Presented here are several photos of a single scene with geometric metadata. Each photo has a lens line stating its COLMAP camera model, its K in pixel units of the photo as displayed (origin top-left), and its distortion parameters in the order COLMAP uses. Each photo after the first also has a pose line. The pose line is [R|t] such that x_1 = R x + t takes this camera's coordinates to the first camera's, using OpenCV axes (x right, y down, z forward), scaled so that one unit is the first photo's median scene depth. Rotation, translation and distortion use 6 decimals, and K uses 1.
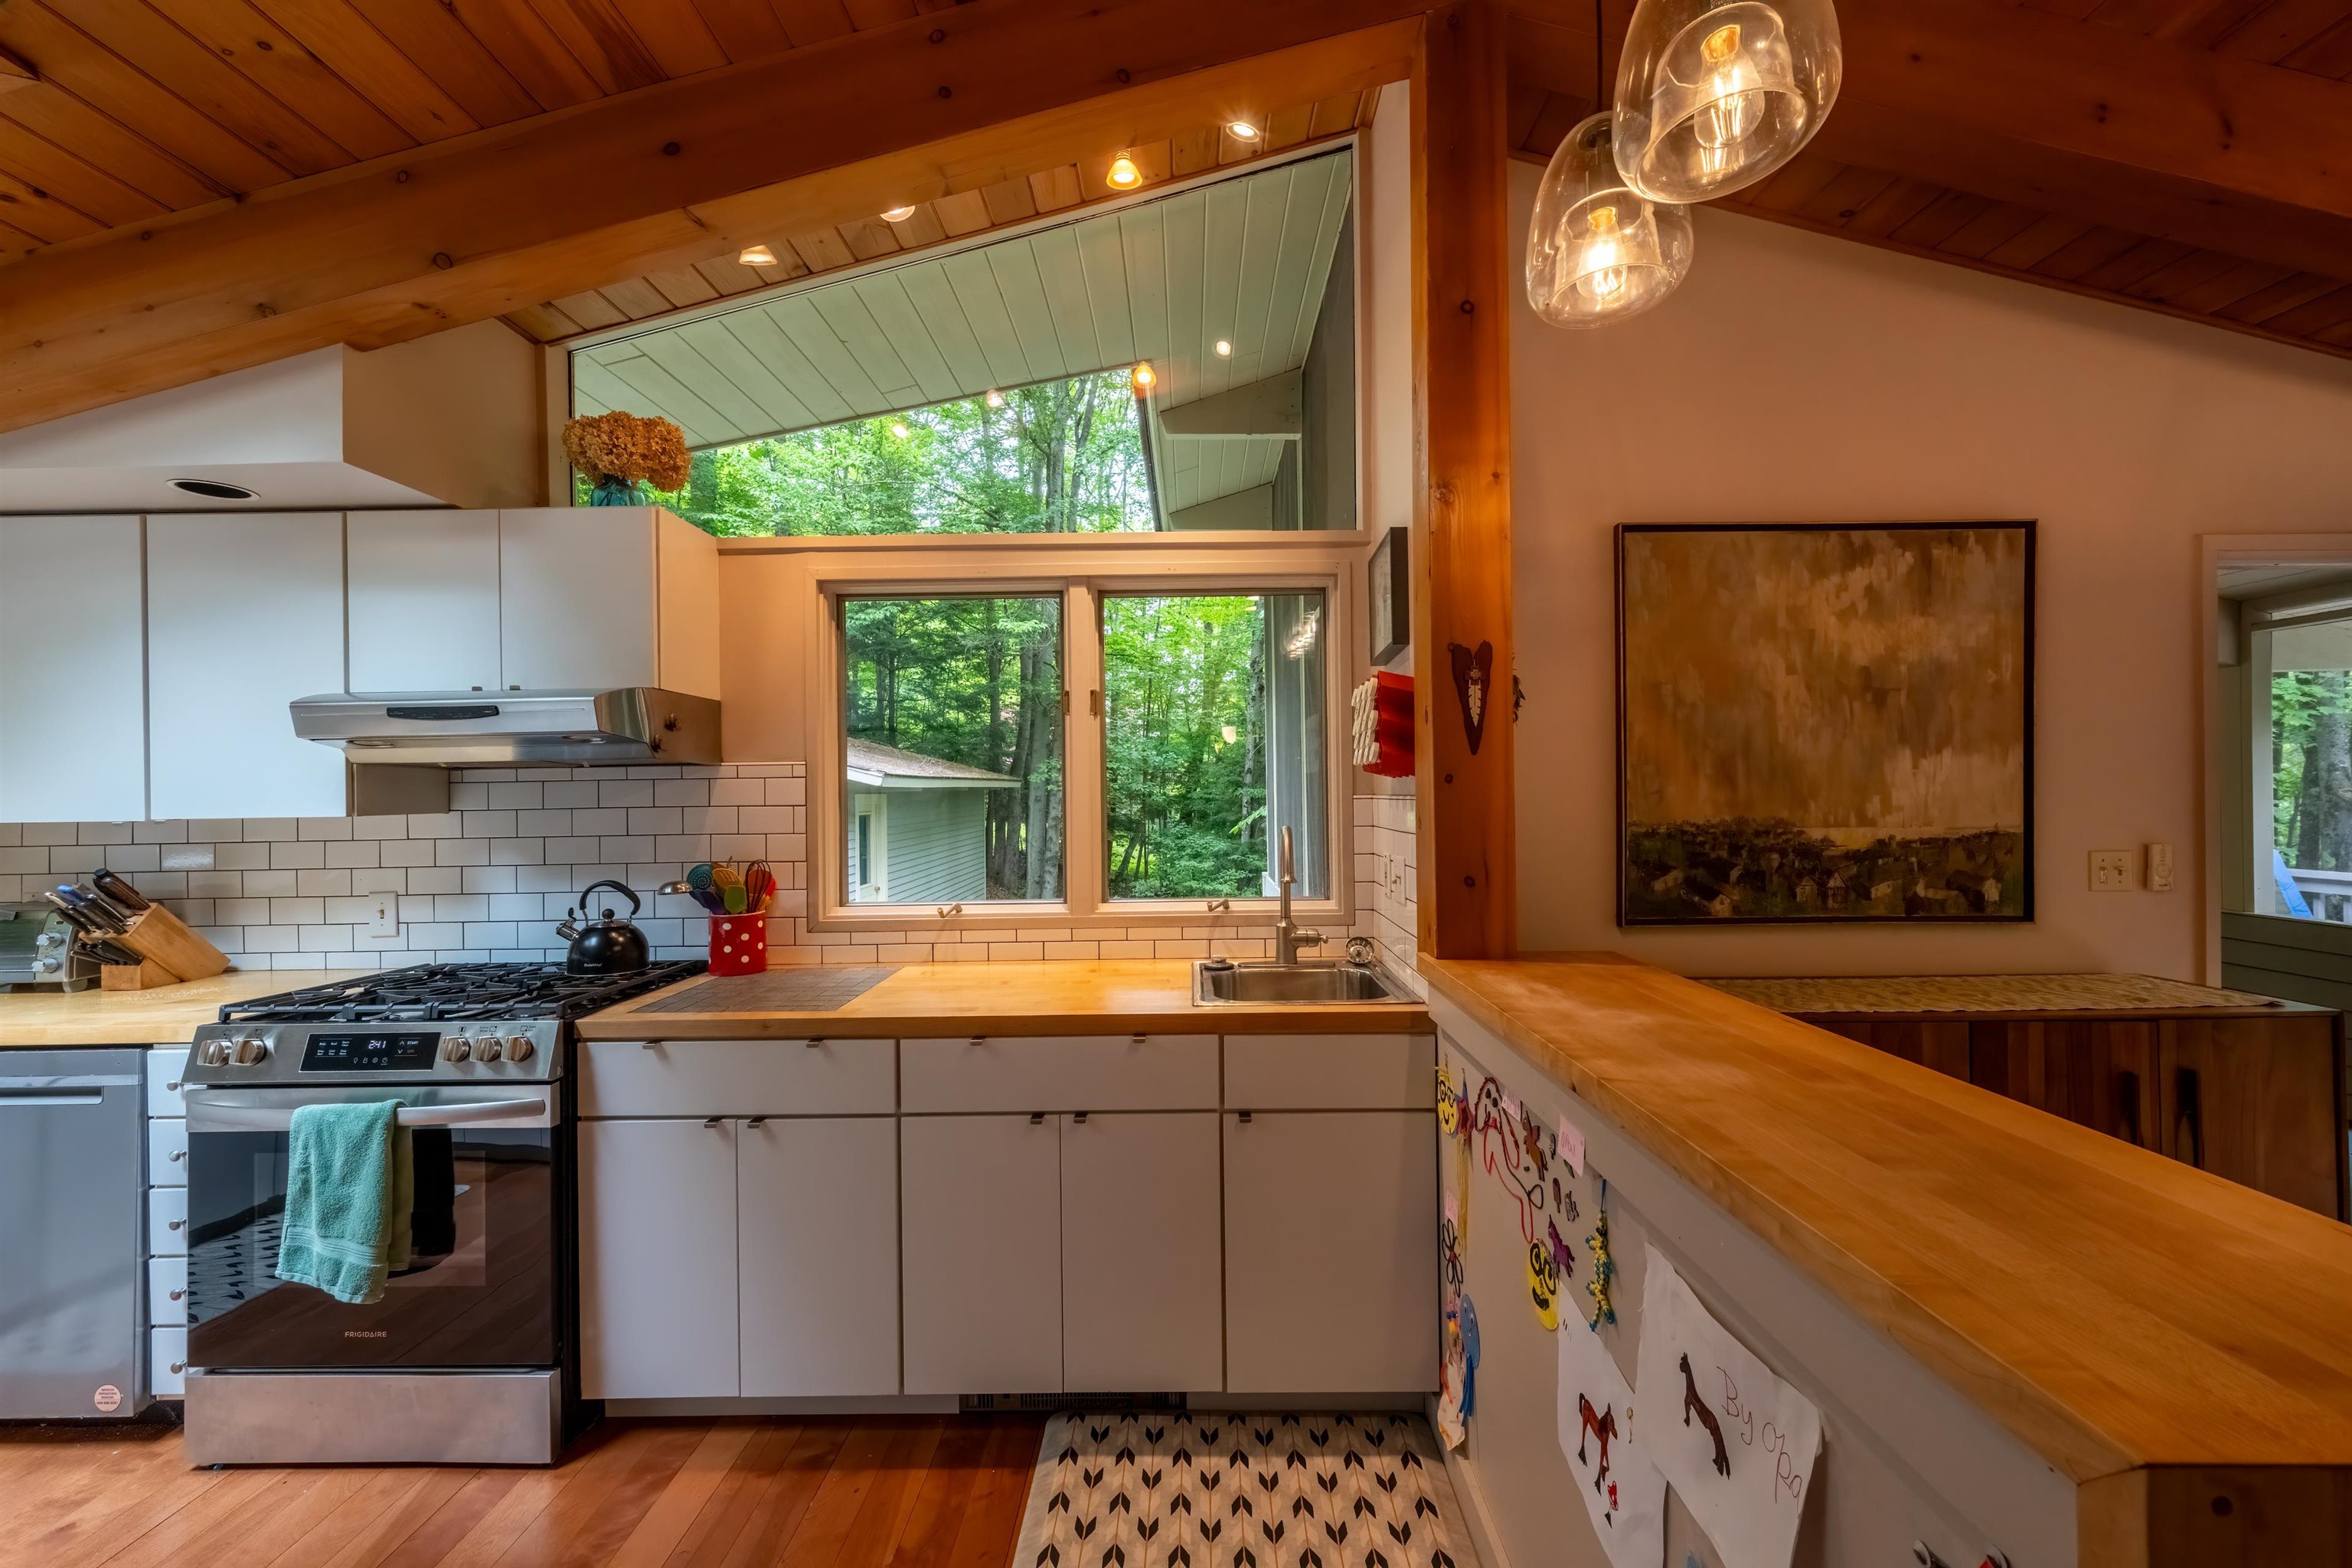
lens RADIAL K [[937.6, 0, 1175.6], [0, 937.6, 786.9], [0, 0, 1]] dist [-0.001362, 0.000585]
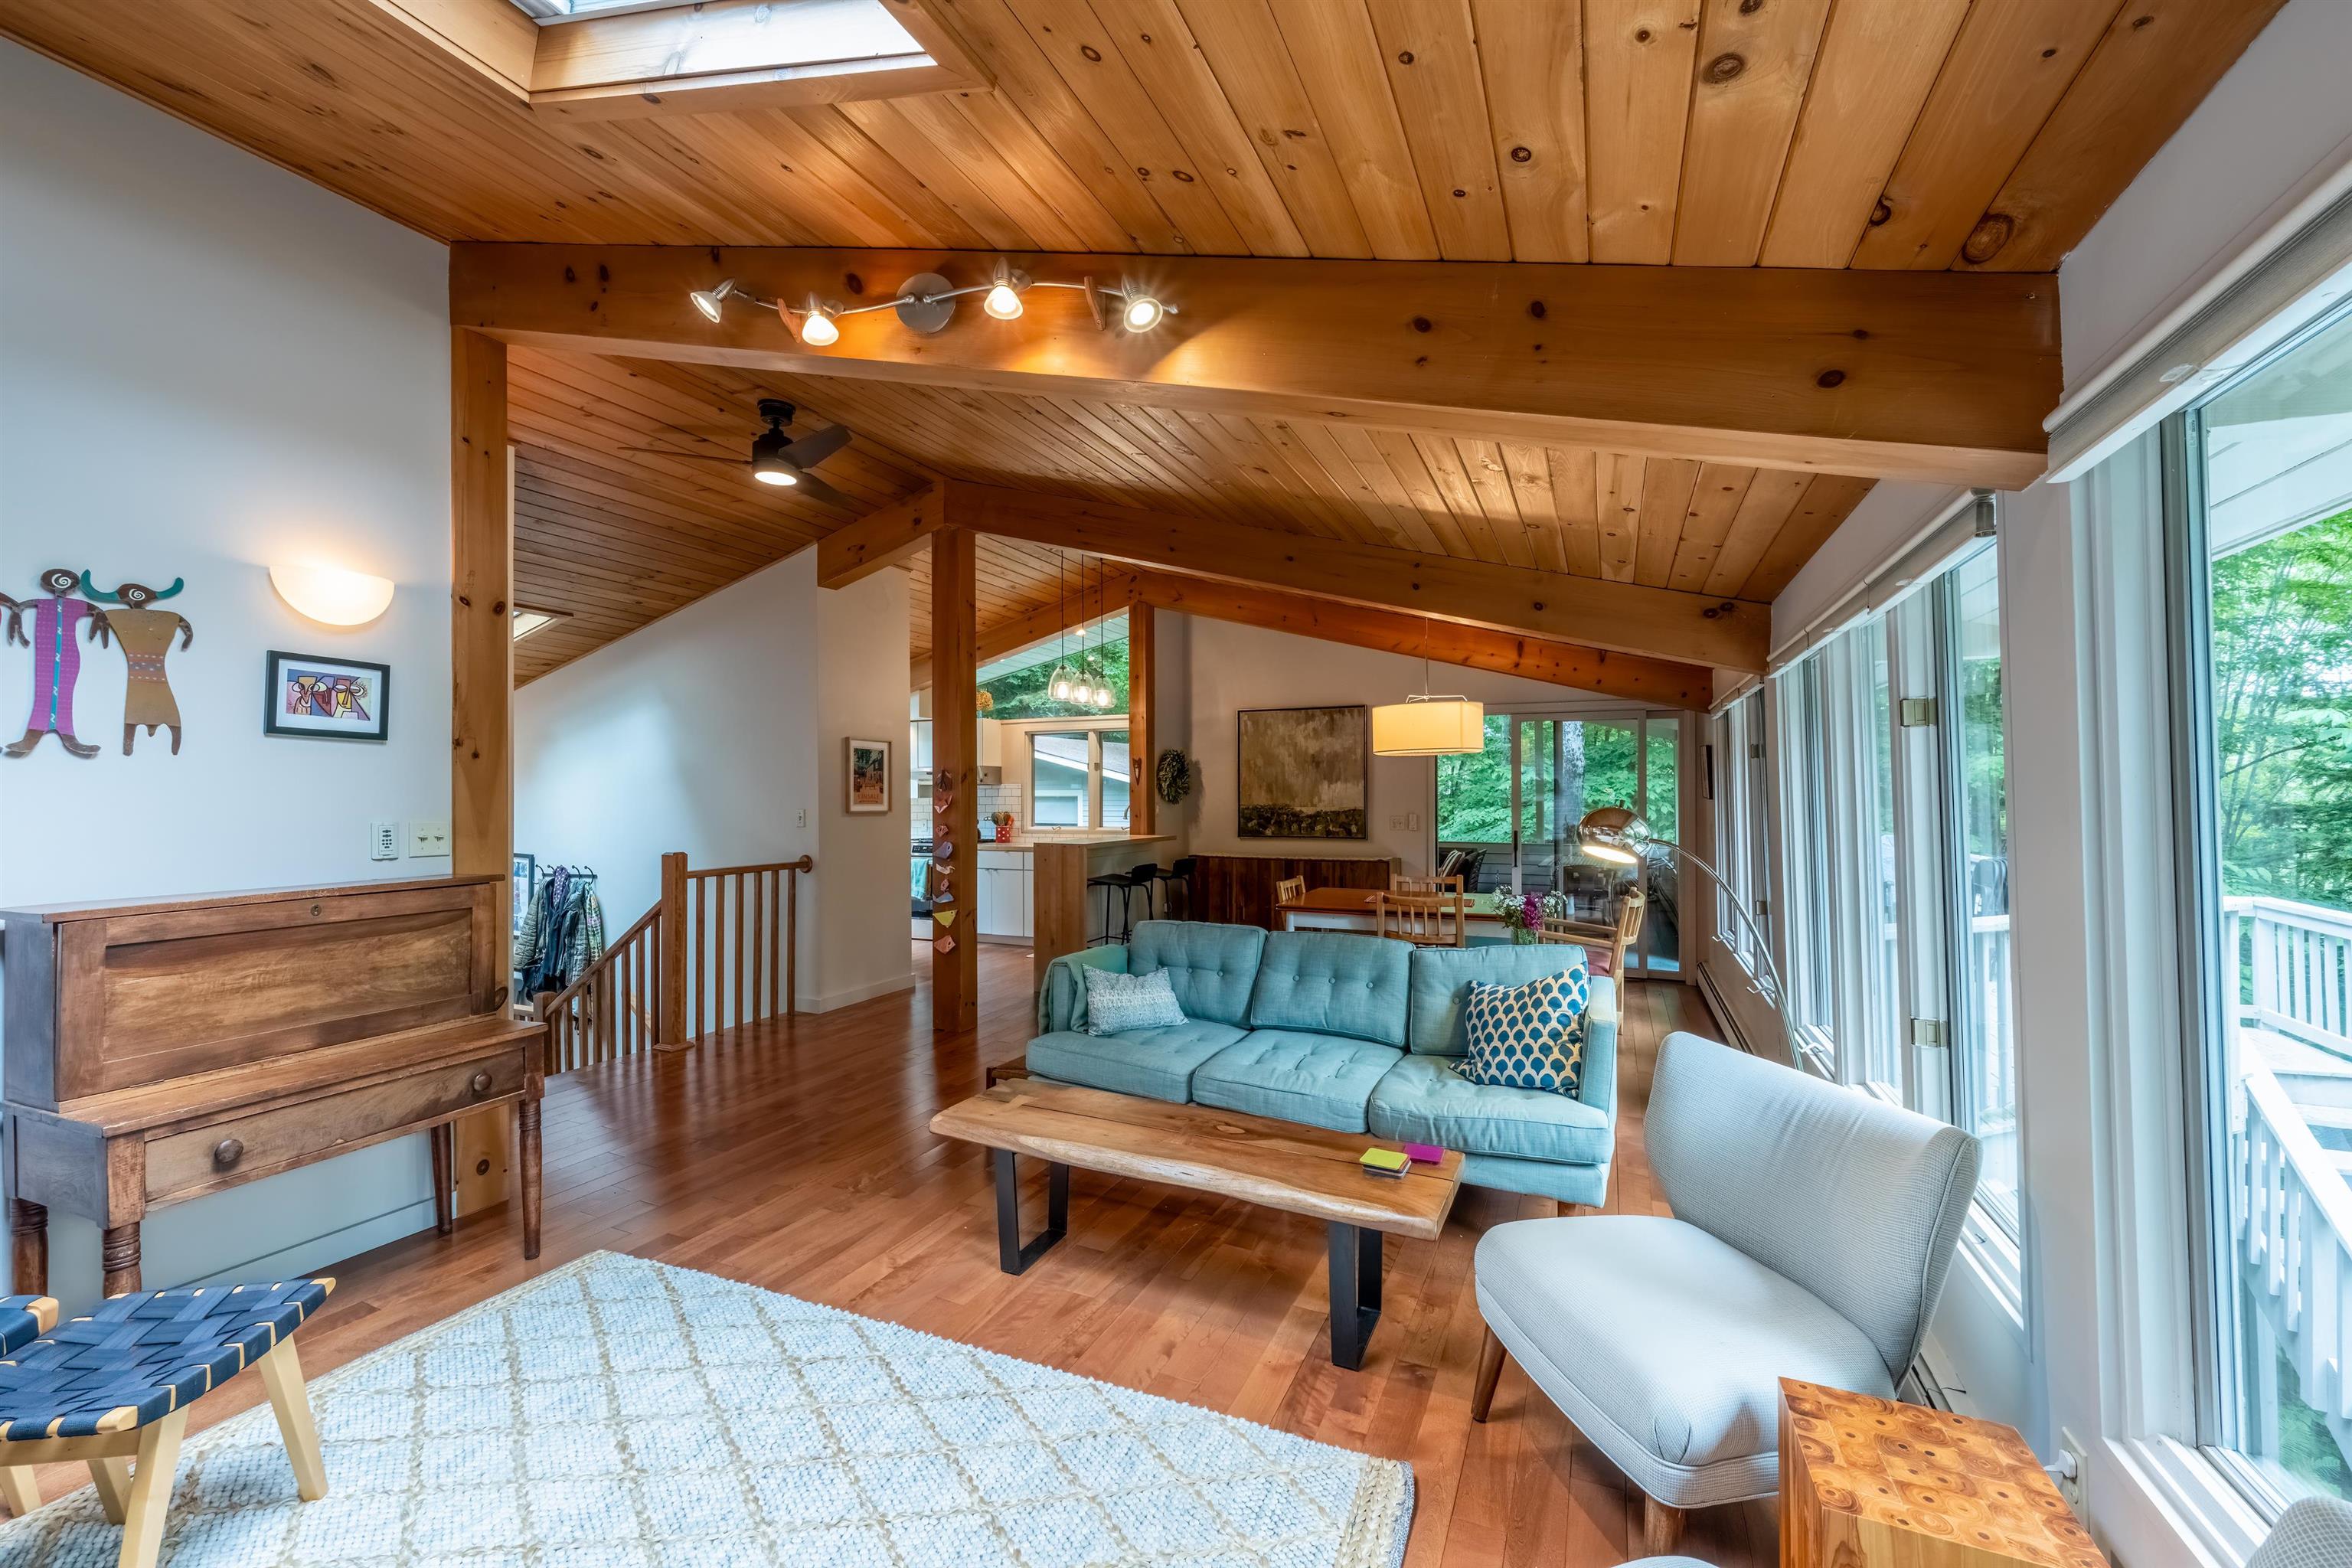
lens RADIAL K [[992.8, 0, 1147.4], [0, 992.8, 780.8], [0, 0, 1]] dist [-0.002663, -0.000214]
pose [[0.896133, 0.002038, -0.443780, 1.685874], [-0.004227, 0.999983, -0.003943, -0.026924], [0.443765, 0.005410, 0.896127, -2.127903]]
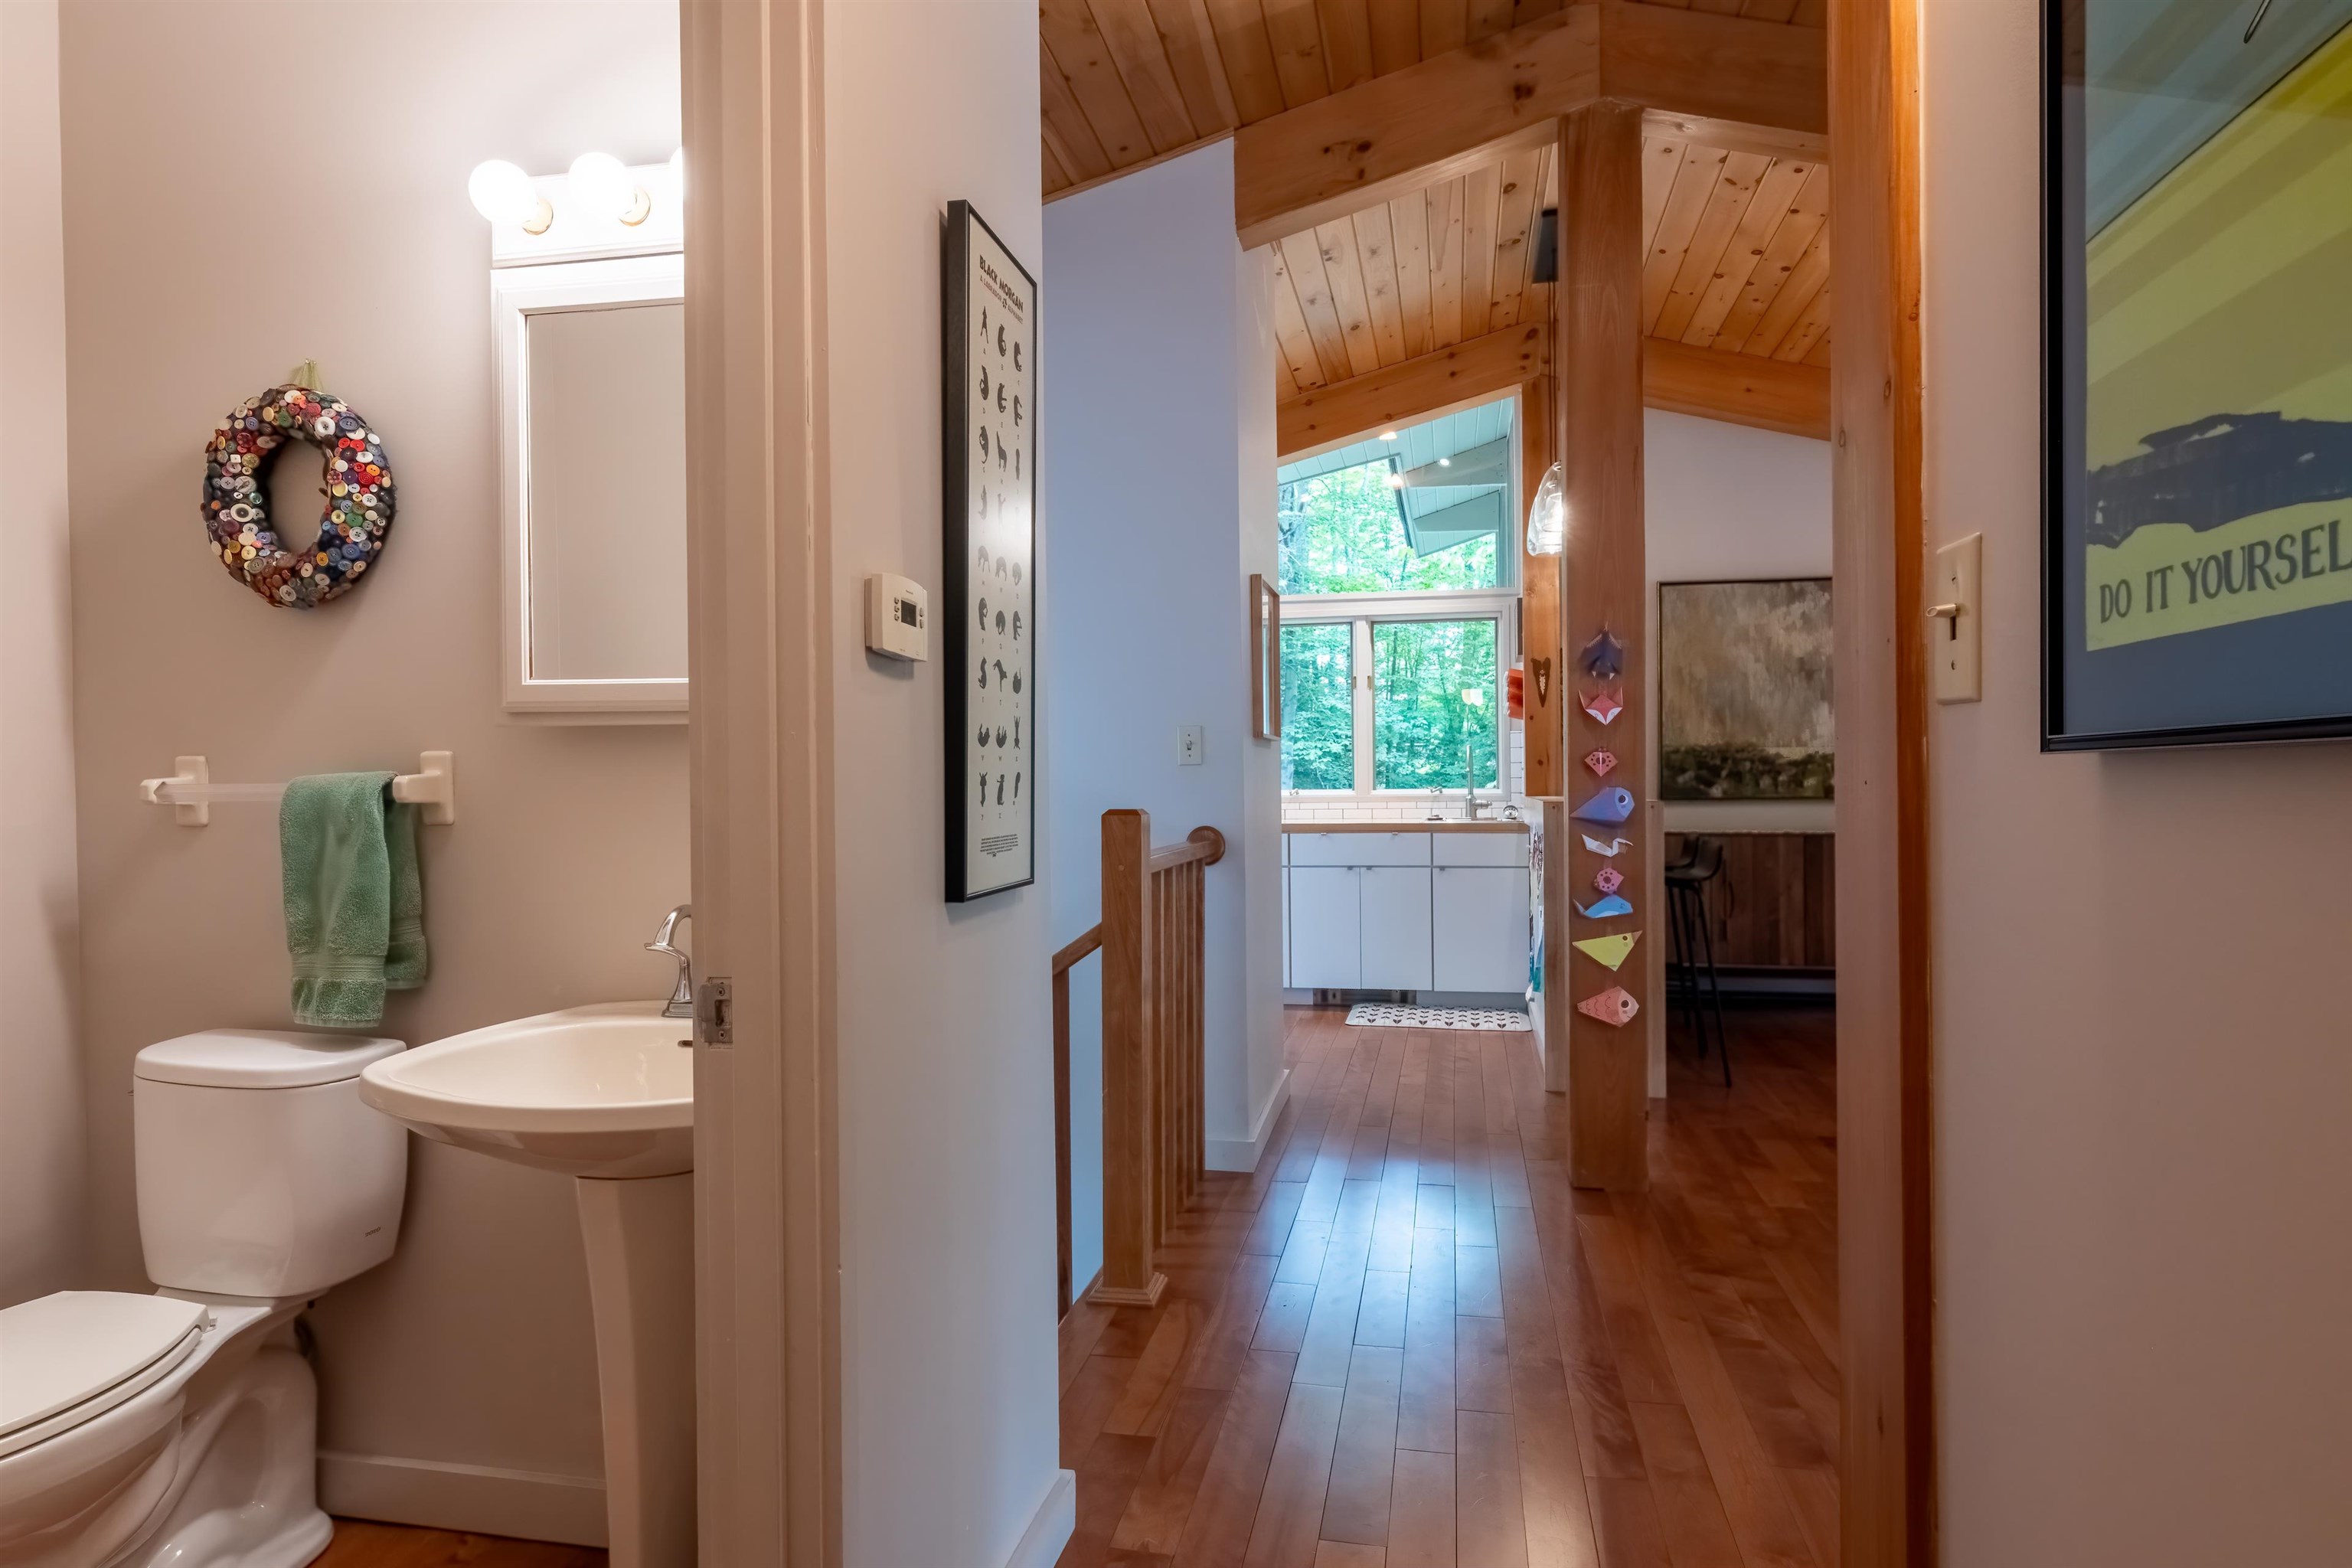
lens RADIAL K [[1358.4, 0, 1168.7], [0, 1358.4, 794.3], [0, 0, 1]] dist [-0.011849, 0.003769]
pose [[0.981737, 0.003784, -0.190205, 0.038934], [-0.000849, 0.999879, 0.015508, 0.094815], [0.190241, -0.015064, 0.981622, -1.792948]]
